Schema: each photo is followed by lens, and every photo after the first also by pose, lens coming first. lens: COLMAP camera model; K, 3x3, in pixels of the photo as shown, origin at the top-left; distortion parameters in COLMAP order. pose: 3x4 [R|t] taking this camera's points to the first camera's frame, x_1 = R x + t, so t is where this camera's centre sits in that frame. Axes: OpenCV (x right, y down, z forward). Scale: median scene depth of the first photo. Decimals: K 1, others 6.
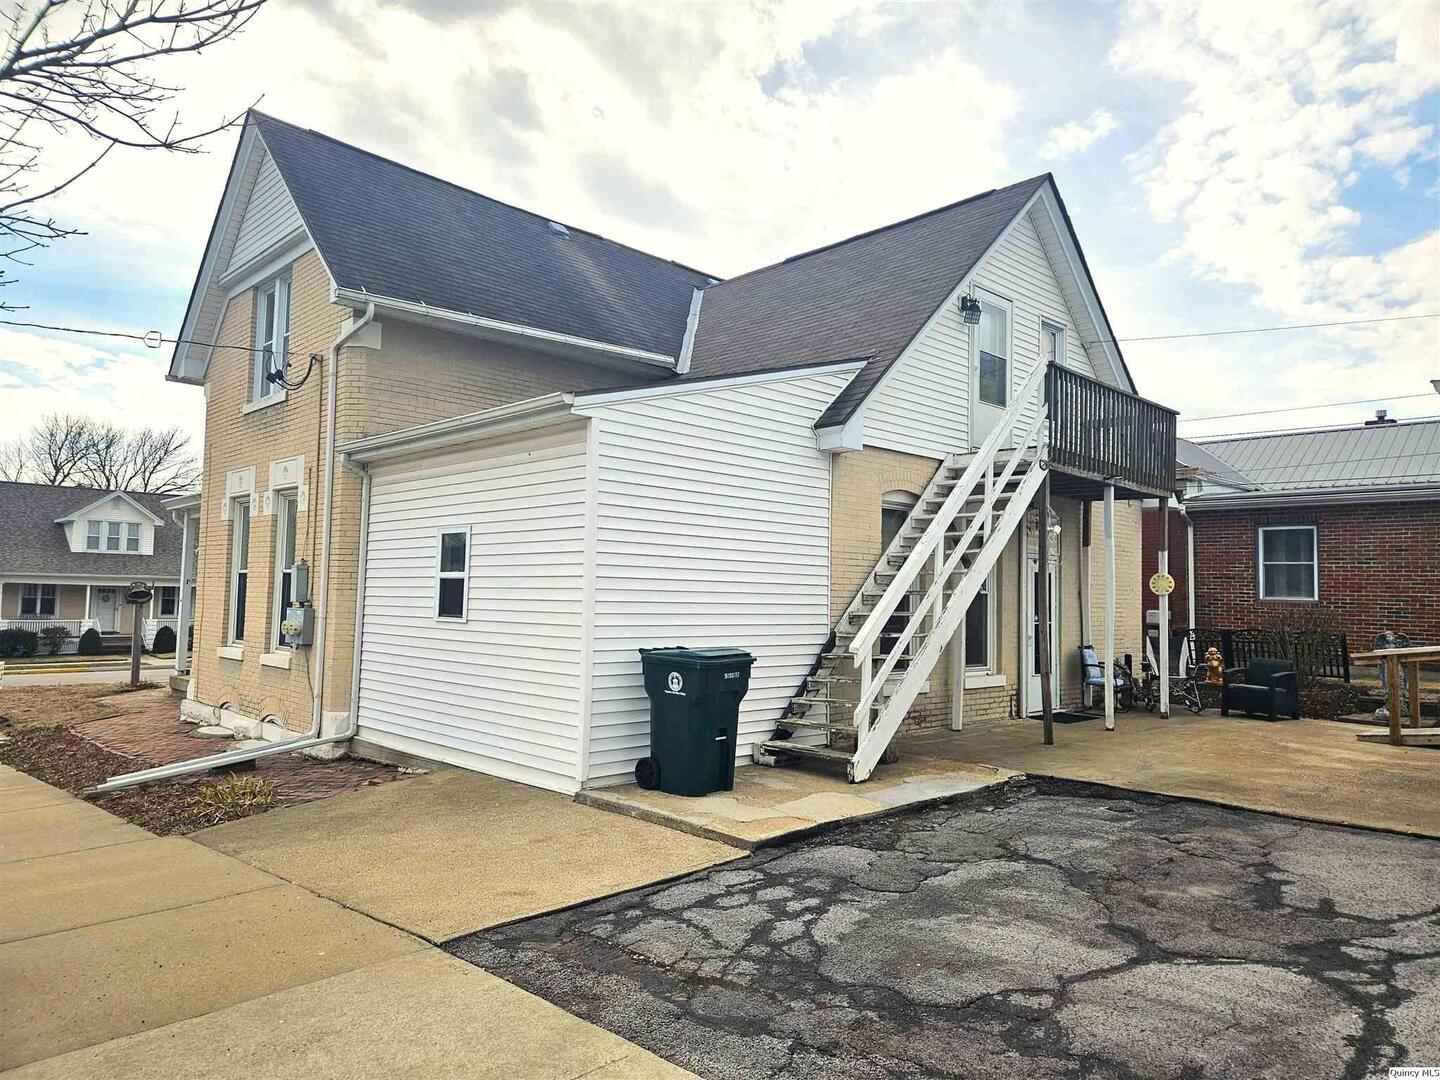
lens RADIAL K [[964.6, 0, 710.5], [0, 964.6, 538.4], [0, 0, 1]] dist [0.048899, -0.027681]
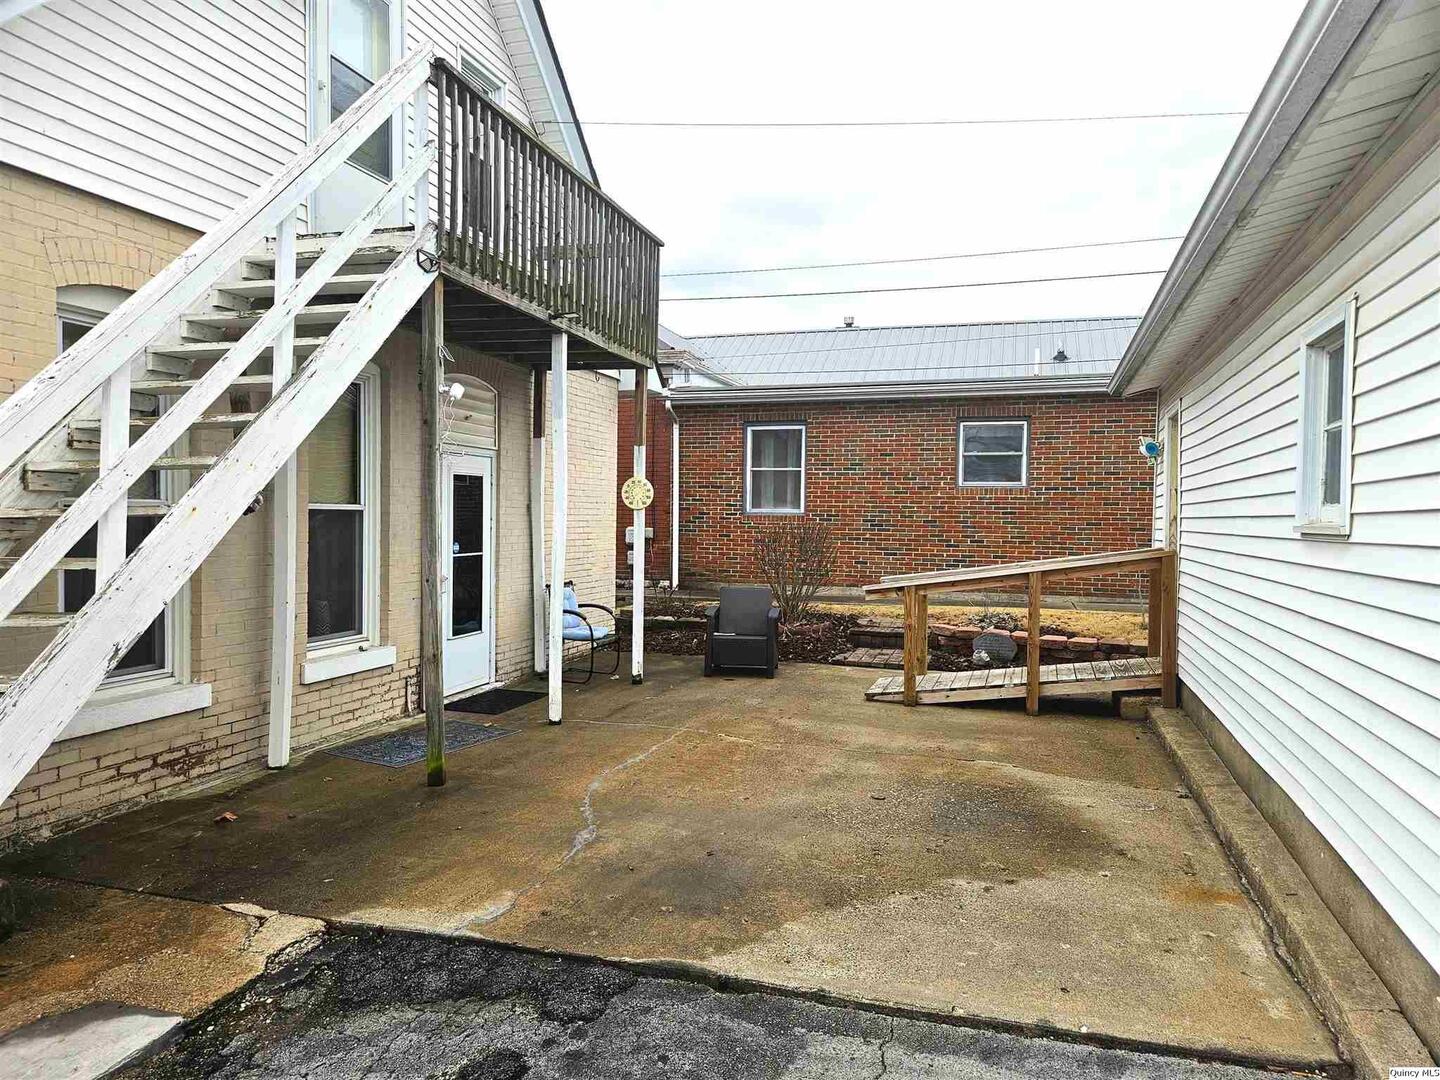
lens RADIAL K [[964.6, 0, 720.8], [0, 964.6, 540.8], [0, 0, 1]] dist [0.048899, -0.027681]
pose [[0.874815, -0.023321, 0.483896, 0.186946], [-0.022130, 0.995874, 0.088004, 0.019275], [-0.483952, -0.087696, 0.870689, 0.379340]]
